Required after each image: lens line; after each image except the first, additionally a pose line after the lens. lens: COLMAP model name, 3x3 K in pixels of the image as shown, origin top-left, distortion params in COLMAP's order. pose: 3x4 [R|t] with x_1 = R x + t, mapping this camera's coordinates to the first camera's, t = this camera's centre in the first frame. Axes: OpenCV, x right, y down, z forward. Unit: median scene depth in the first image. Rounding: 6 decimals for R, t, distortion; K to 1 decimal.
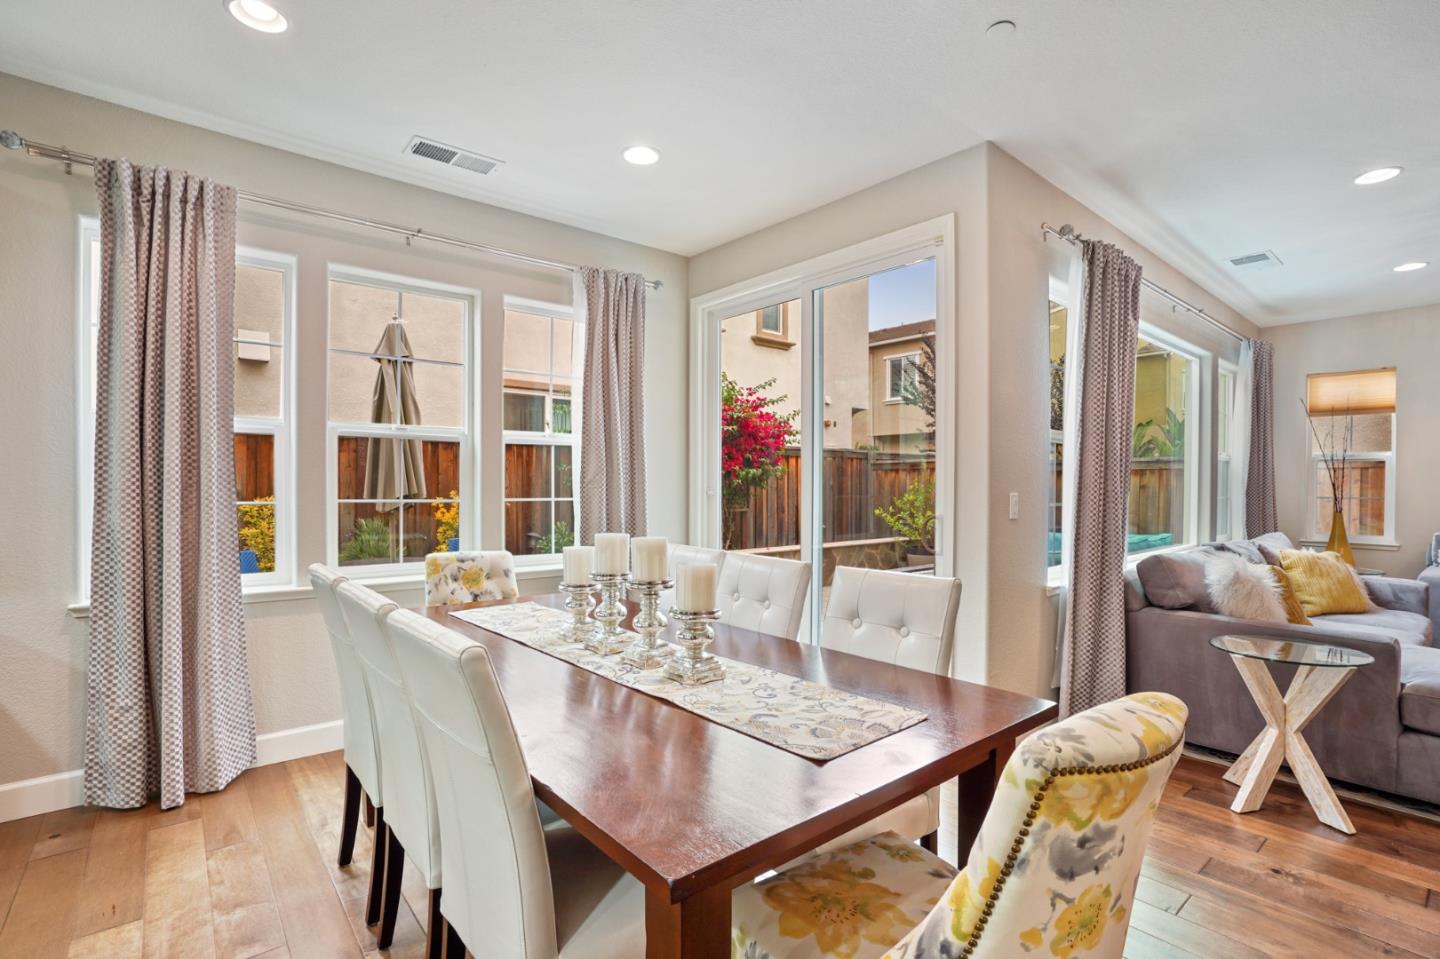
lens RADIAL K [[668.1, 0, 715.9], [0, 668.1, 488.5], [0, 0, 1]] dist [-0.070051, 0.026071]
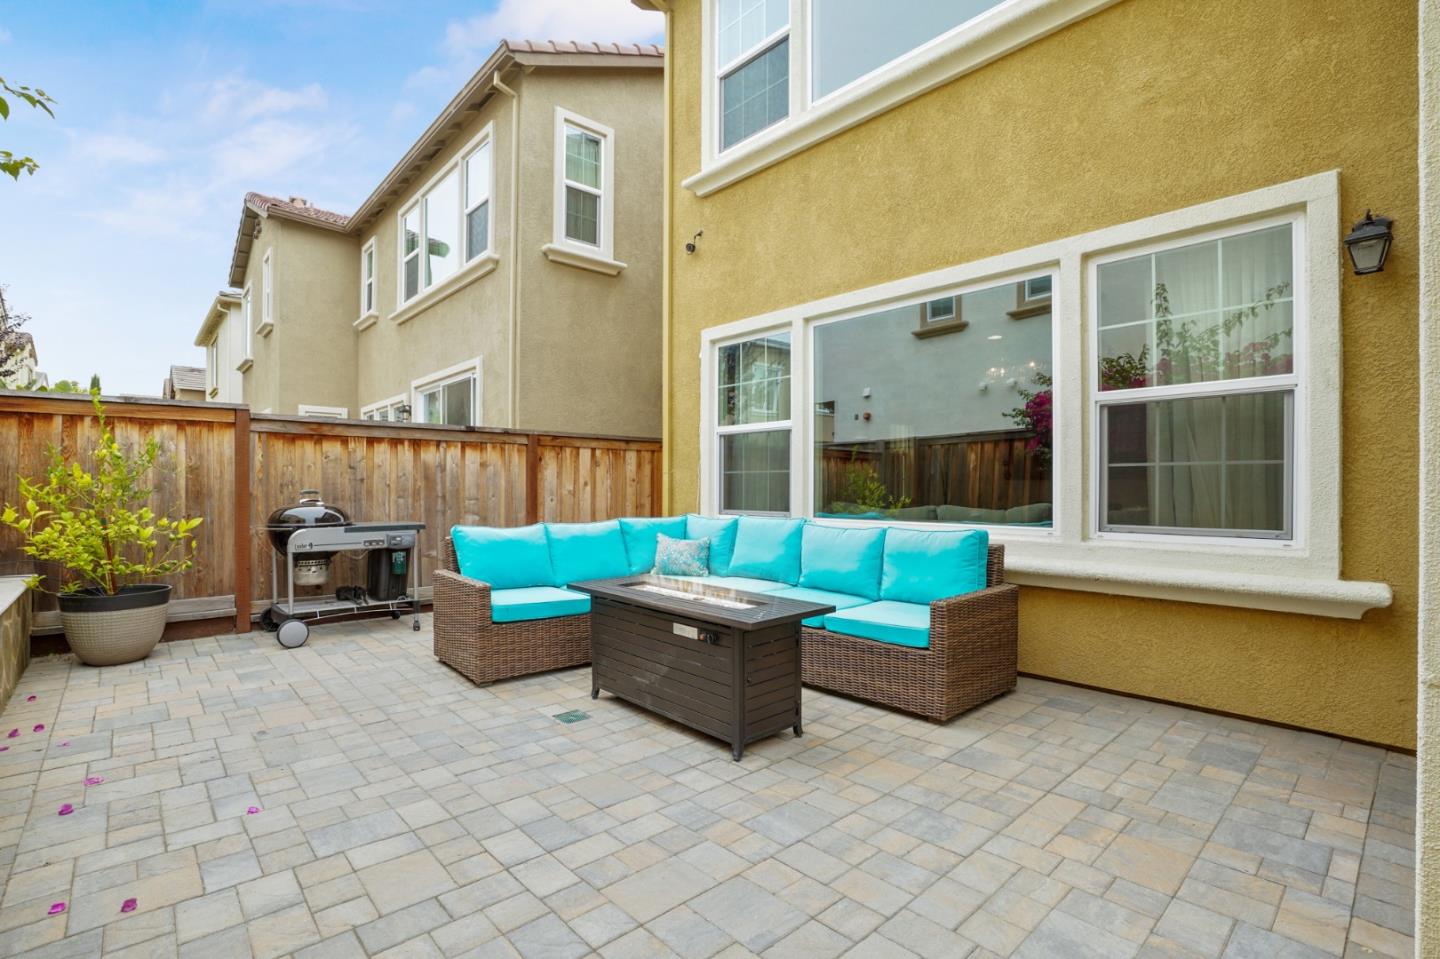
lens RADIAL K [[668.1, 0, 715.9], [0, 668.1, 488.5], [0, 0, 1]] dist [-0.070051, 0.026071]
pose [[-0.042682, -0.004840, 0.999077, -0.123196], [0.004014, 0.999979, 0.005016, 0.019306], [-0.999081, 0.004224, -0.042662, 0.599133]]
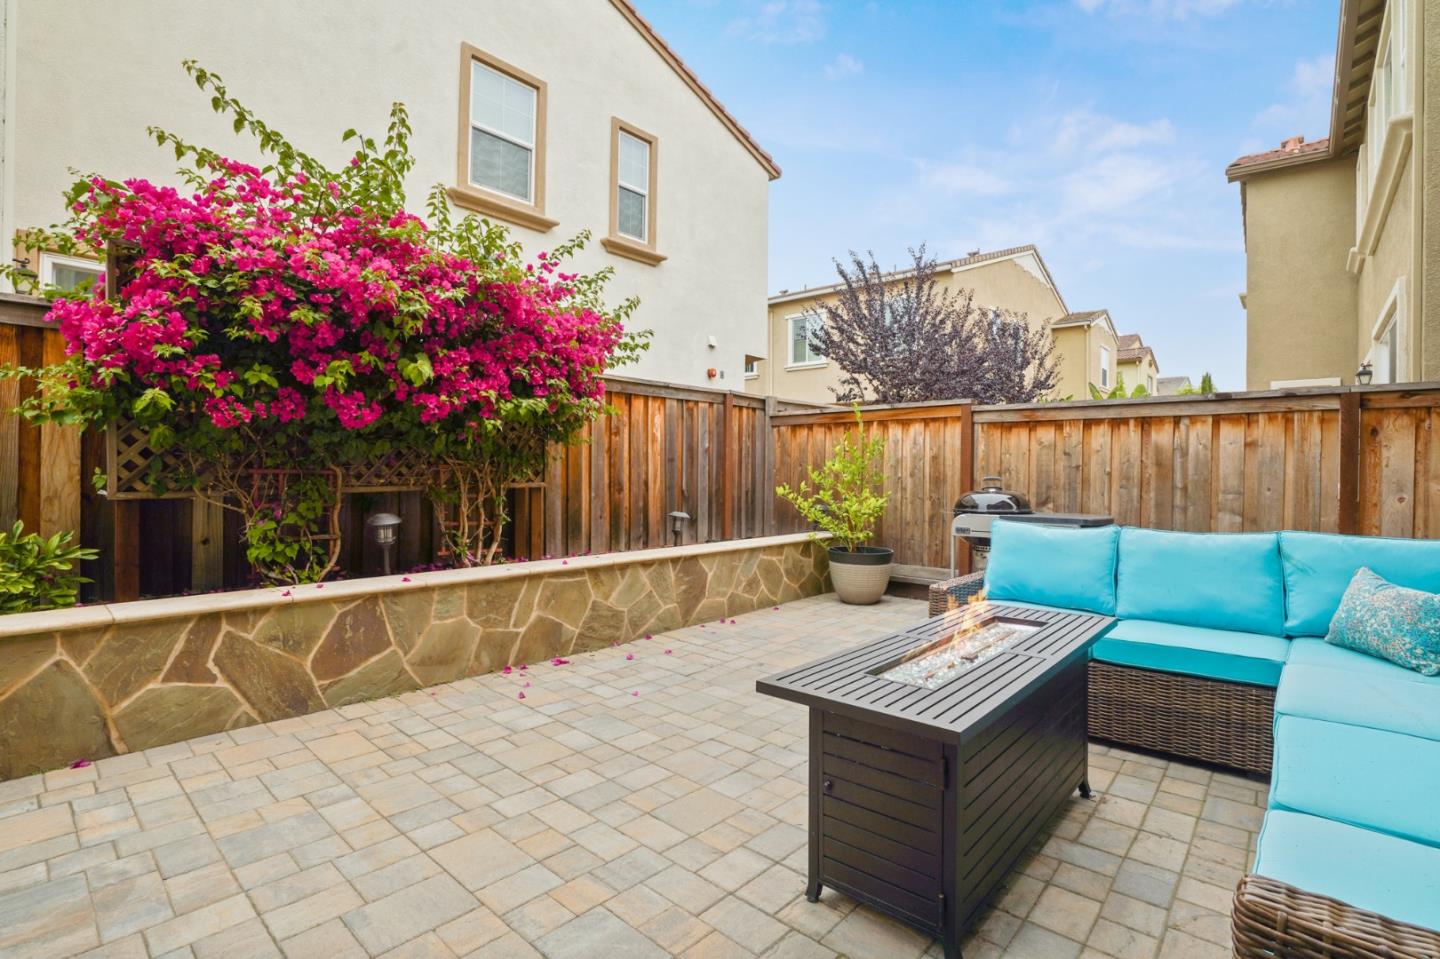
lens RADIAL K [[668.1, 0, 715.9], [0, 668.1, 488.5], [0, 0, 1]] dist [-0.070051, 0.026071]
pose [[0.988966, 0.000082, 0.148144, 0.096148], [-0.003332, 0.999759, 0.021696, 0.020095], [-0.148107, -0.021950, 0.988728, 0.414837]]
